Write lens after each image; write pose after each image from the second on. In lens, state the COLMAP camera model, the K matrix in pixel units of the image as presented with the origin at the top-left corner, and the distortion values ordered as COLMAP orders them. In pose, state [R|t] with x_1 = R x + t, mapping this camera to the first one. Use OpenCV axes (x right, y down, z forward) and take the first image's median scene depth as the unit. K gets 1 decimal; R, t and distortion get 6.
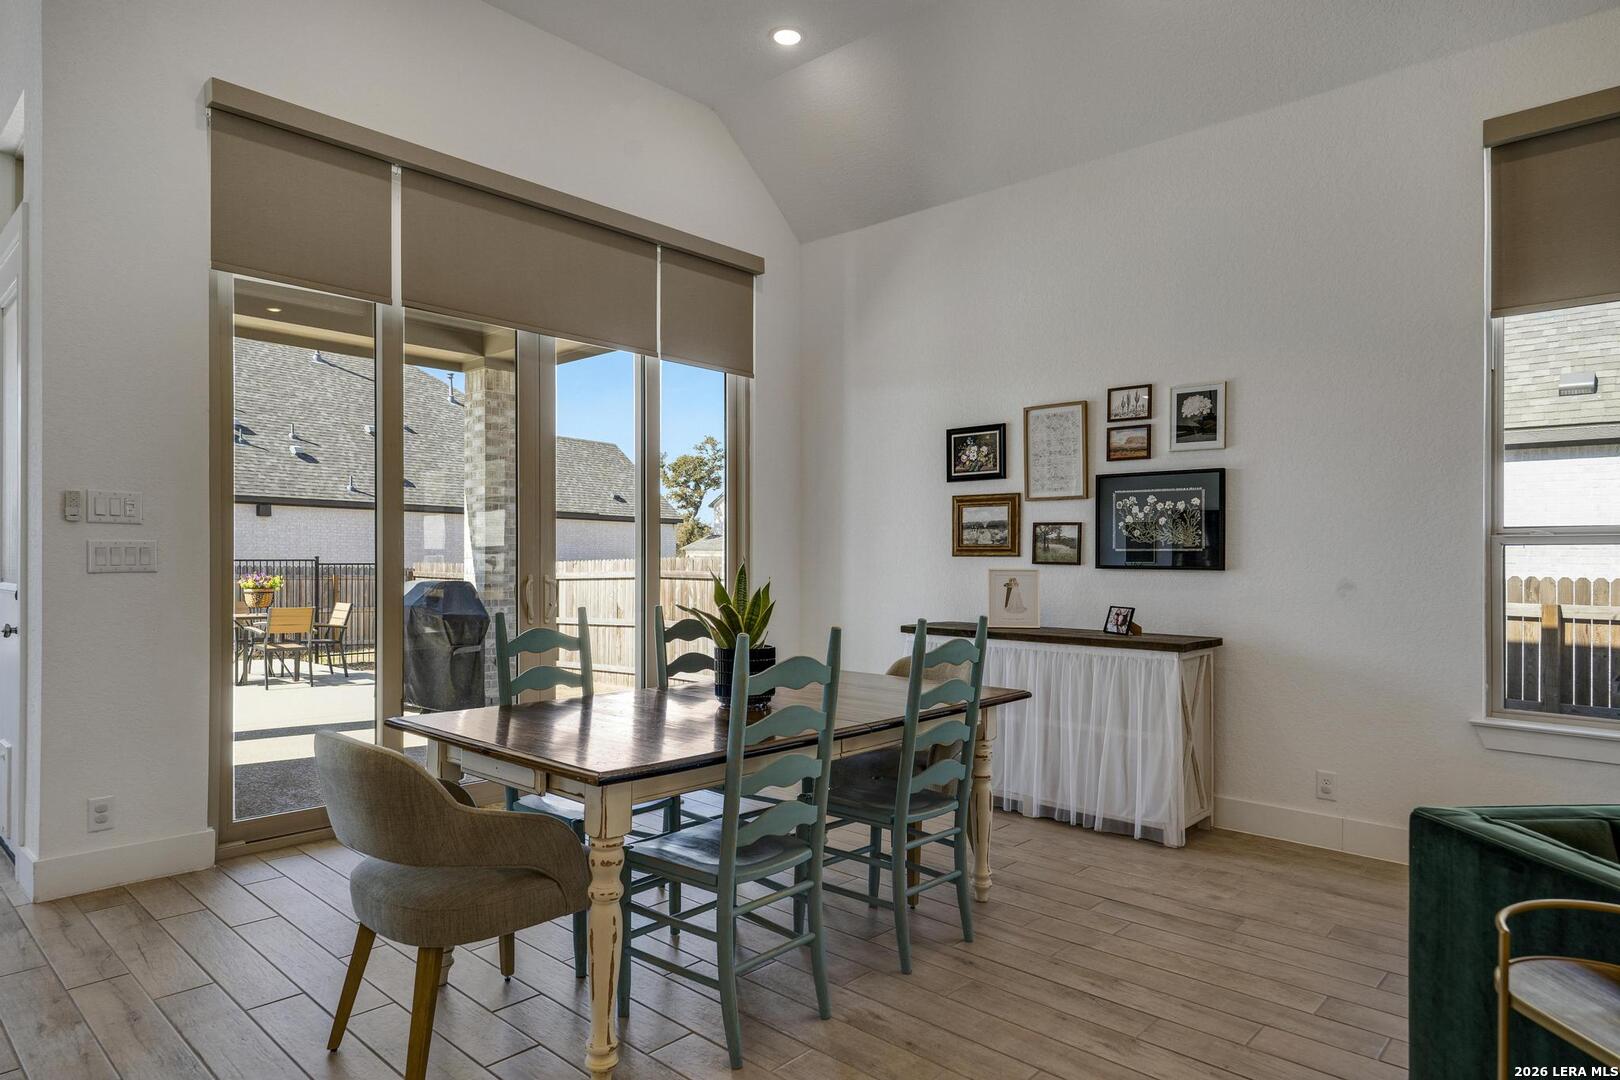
lens RADIAL K [[950.0, 0, 811.1], [0, 950.0, 563.6], [0, 0, 1]] dist [-0.002300, 0.000600]
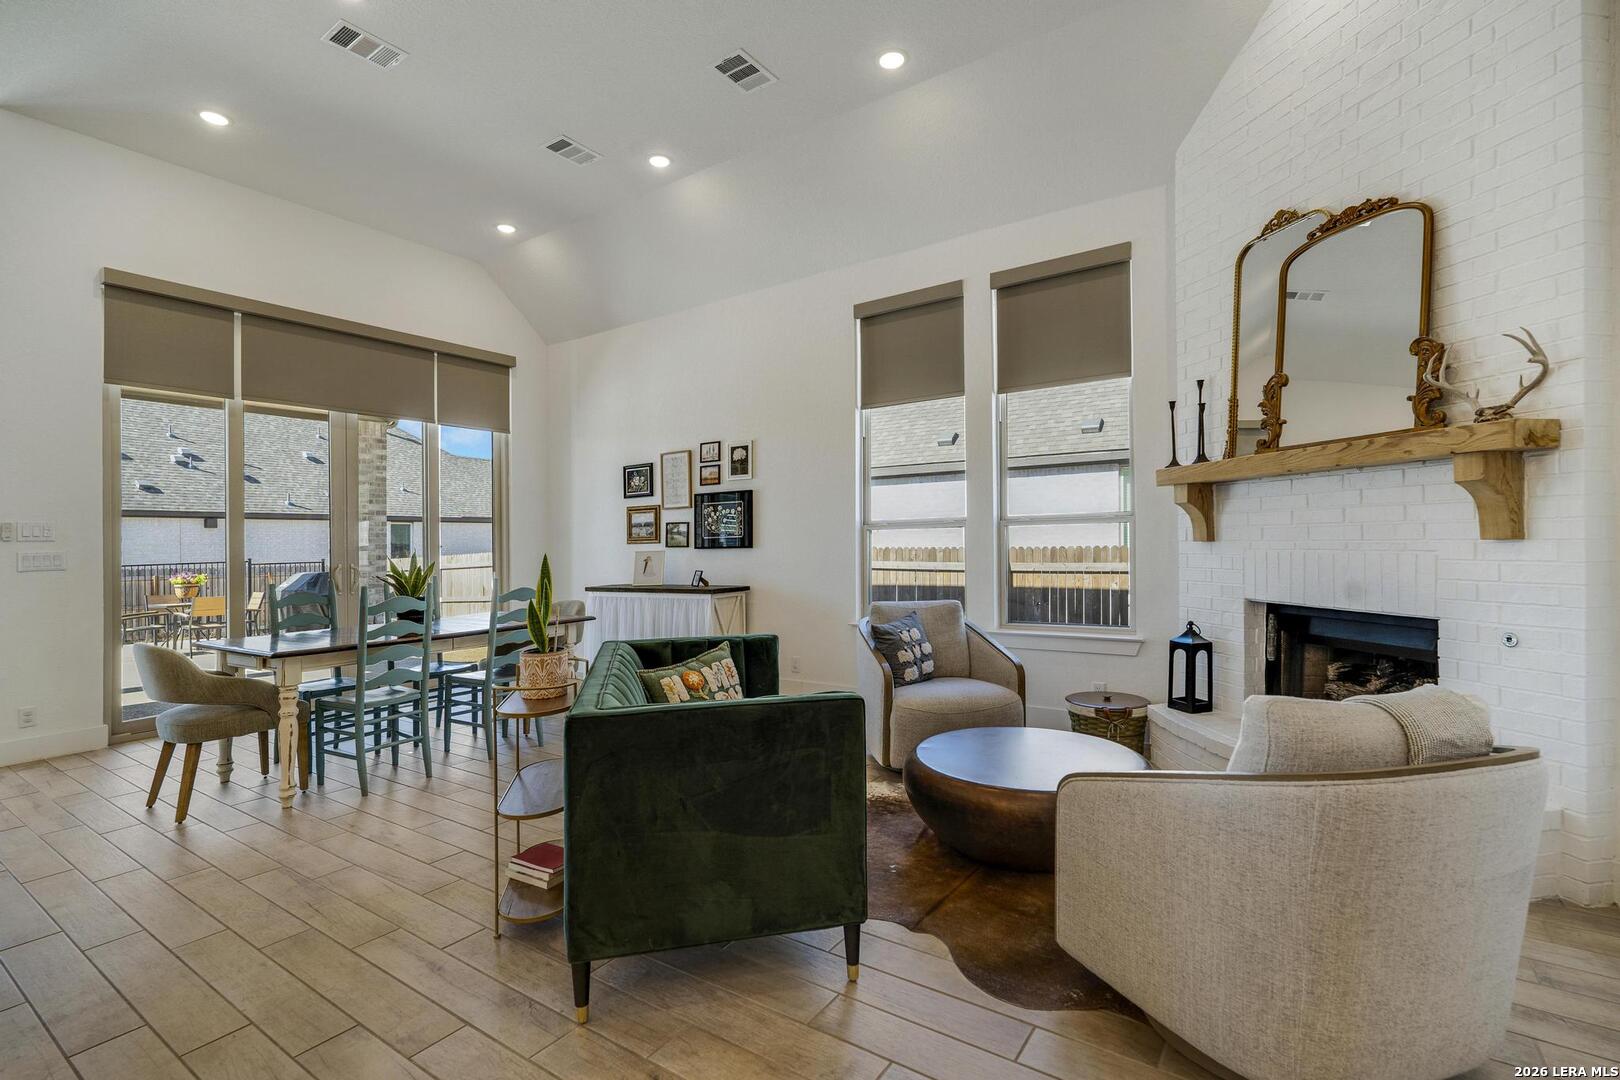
lens RADIAL K [[760.0, 0, 810.0], [0, 760.0, 540.0], [0, 0, 1]] dist [-0.001226, -0.000176]
pose [[0.990829, -0.027403, 0.132313, 0.313679], [0.029591, 0.999455, -0.014602, 0.014635], [-0.131840, 0.018384, 0.991100, -0.364082]]
